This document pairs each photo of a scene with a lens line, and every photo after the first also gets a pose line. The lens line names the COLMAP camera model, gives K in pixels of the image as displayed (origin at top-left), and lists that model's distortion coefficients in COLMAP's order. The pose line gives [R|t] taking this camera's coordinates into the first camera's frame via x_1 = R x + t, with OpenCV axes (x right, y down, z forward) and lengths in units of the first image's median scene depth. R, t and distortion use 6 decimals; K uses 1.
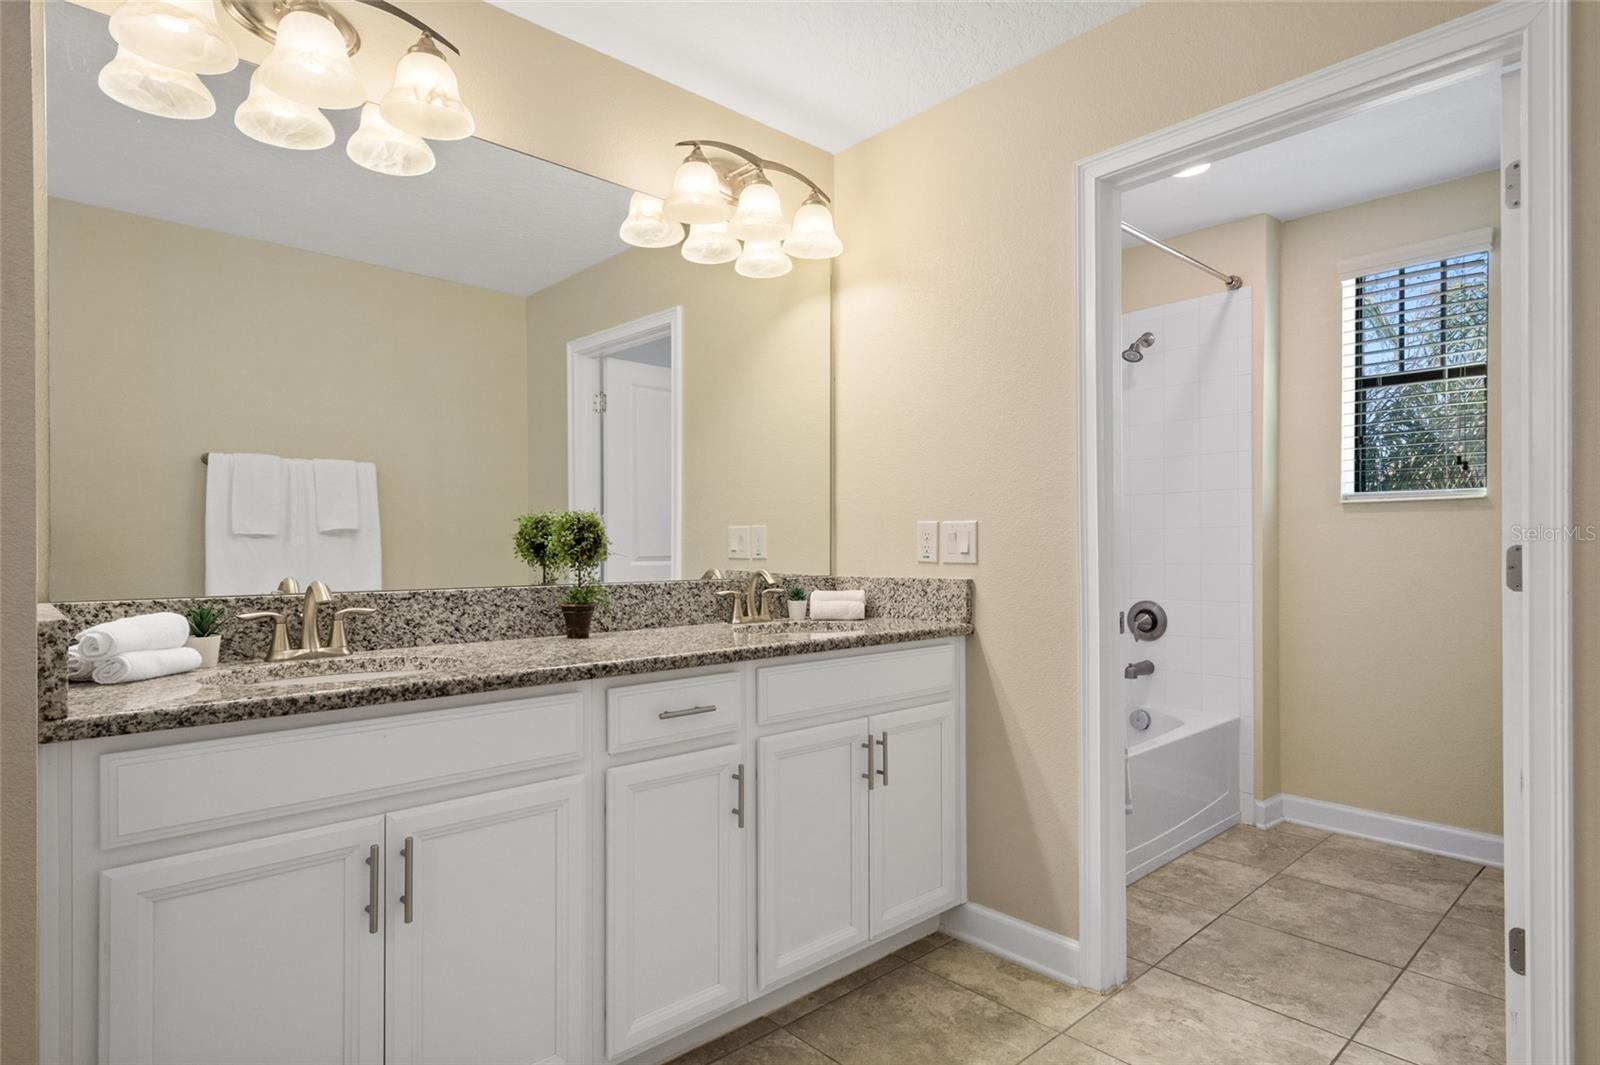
lens RADIAL K [[844.8, 0, 799.9], [0, 844.8, 545.3], [0, 0, 1]] dist [0.016857, -0.010522]
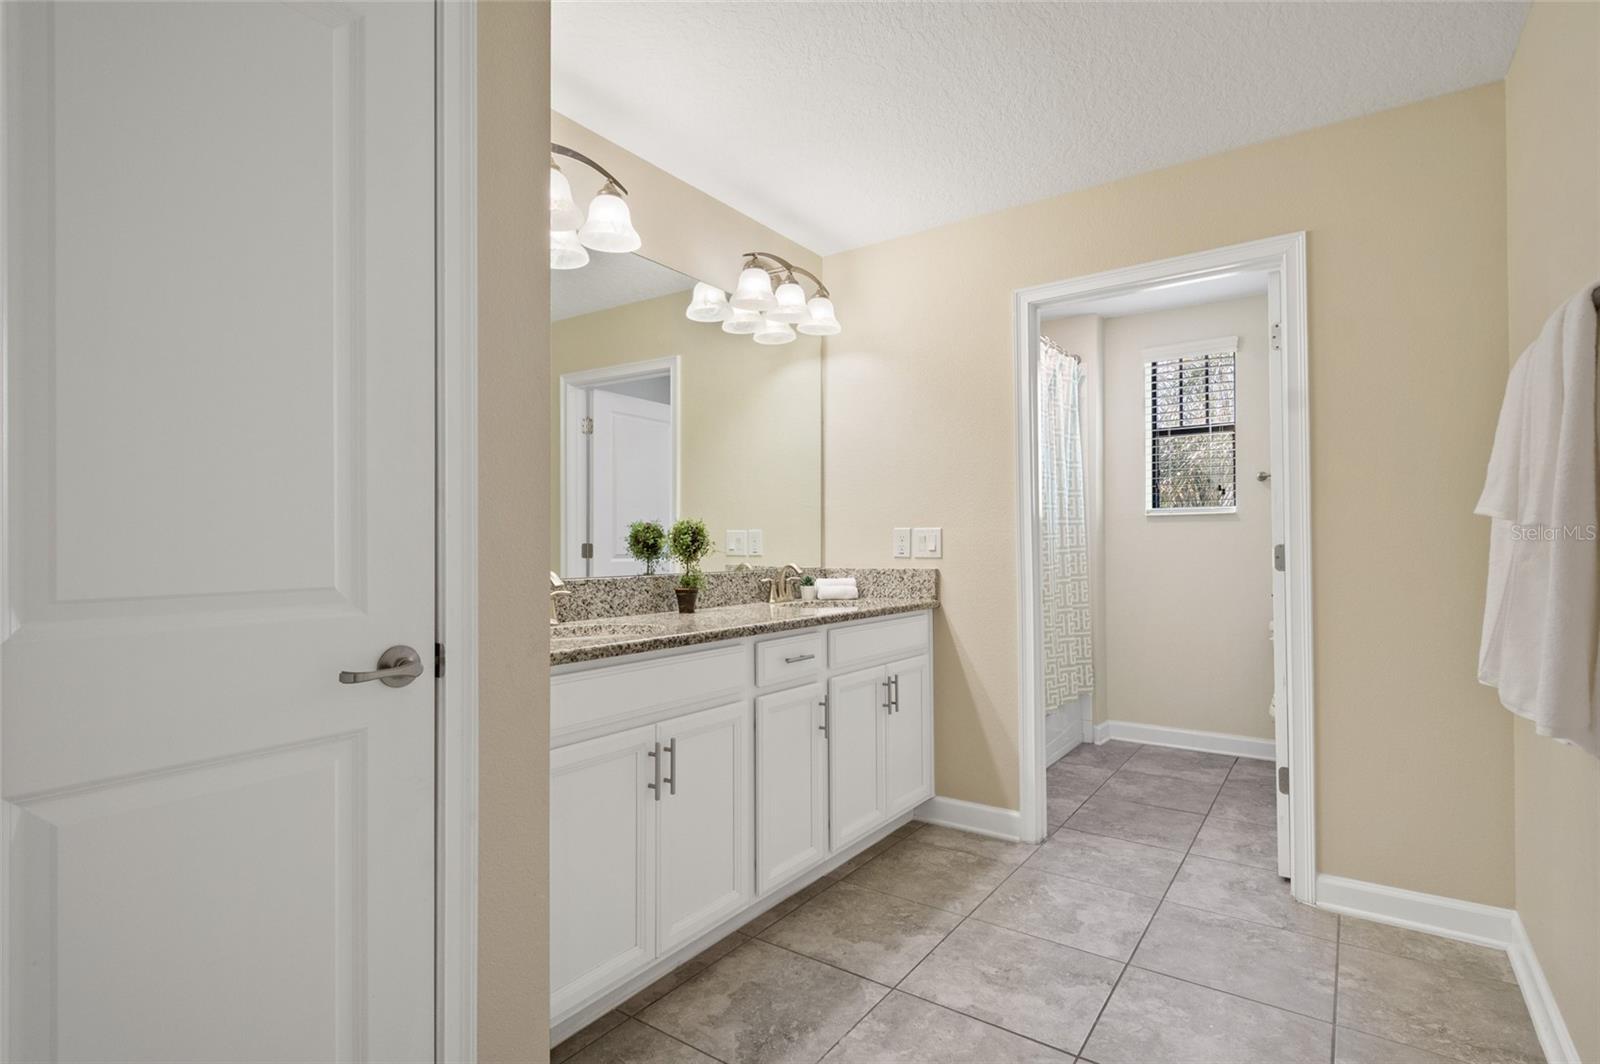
lens RADIAL K [[764.5, 0, 800.0], [0, 764.5, 532.0], [0, 0, 1]] dist [0.001060, -0.000358]
pose [[0.978751, 0.002636, 0.205034, -0.289652], [0.000936, 0.999849, -0.017325, 0.000259], [-0.205049, 0.017149, 0.978602, -0.216080]]
